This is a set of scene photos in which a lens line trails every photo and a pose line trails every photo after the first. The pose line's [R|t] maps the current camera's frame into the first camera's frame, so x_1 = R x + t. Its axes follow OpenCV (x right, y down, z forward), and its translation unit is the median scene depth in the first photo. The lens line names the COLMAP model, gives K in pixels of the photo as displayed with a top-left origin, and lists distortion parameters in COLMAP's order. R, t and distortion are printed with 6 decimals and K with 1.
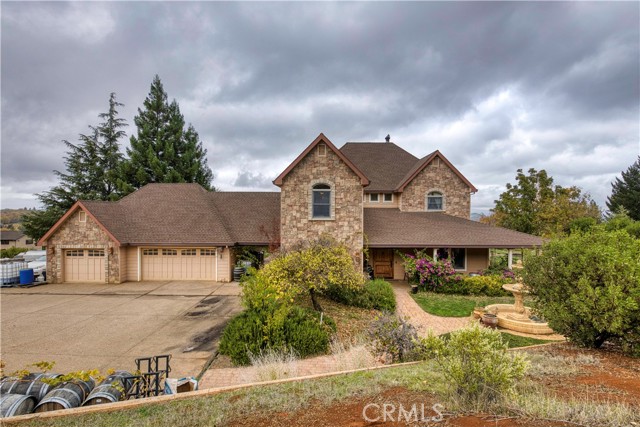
lens RADIAL K [[285.3, 0, 318.4], [0, 285.3, 214.1], [0, 0, 1]] dist [0.000131, 0.000168]
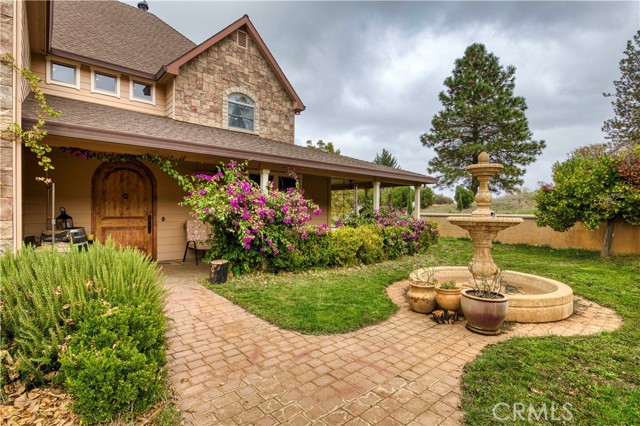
lens RADIAL K [[316.5, 0, 322.9], [0, 316.5, 214.8], [0, 0, 1]] dist [-0.000792, -0.000435]
pose [[0.737116, -0.003346, 0.675758, 0.143222], [-0.000496, 0.999985, 0.005493, 0.167237], [-0.675766, -0.004385, 0.737103, 0.543153]]
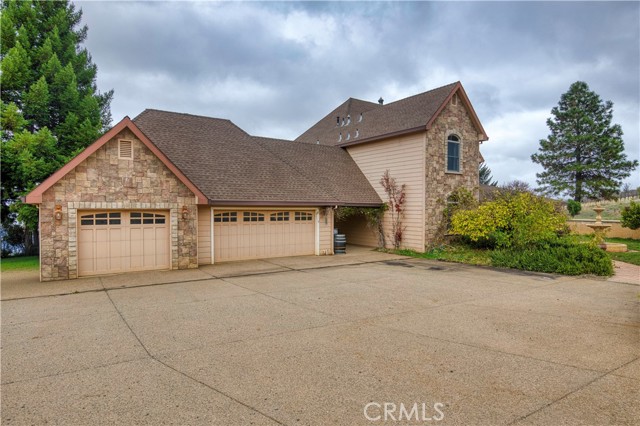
lens RADIAL K [[386.0, 0, 320.4], [0, 386.0, 214.6], [0, 0, 1]] dist [0.003182, 0.001121]
pose [[0.805401, -0.008503, 0.592669, -0.965432], [0.002943, 0.999942, 0.010346, 0.124877], [-0.592723, -0.006588, 0.805380, 0.201122]]
